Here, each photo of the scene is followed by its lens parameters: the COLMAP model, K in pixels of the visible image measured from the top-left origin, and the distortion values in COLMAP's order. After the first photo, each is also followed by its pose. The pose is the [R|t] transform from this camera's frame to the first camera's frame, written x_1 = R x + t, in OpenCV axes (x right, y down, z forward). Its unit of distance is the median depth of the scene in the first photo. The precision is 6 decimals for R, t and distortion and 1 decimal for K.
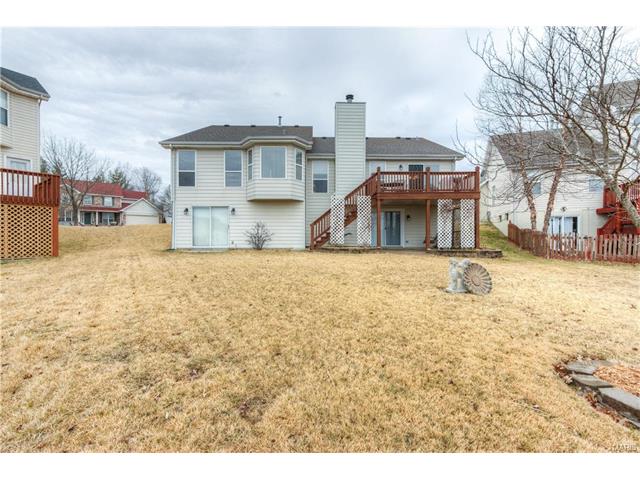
lens RADIAL K [[289.7, 0, 321.1], [0, 289.7, 241.6], [0, 0, 1]] dist [0.005004, -0.000379]
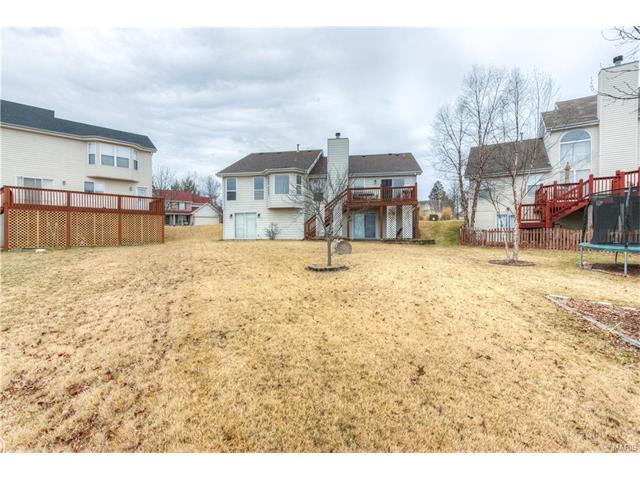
lens RADIAL K [[289.7, 0, 319.1], [0, 289.7, 238.0], [0, 0, 1]] dist [0.005004, -0.000379]
pose [[0.983152, -0.002114, -0.182776, 0.292480], [0.001118, 0.999984, -0.005552, 0.024119], [0.182785, 0.005254, 0.983139, -0.462373]]
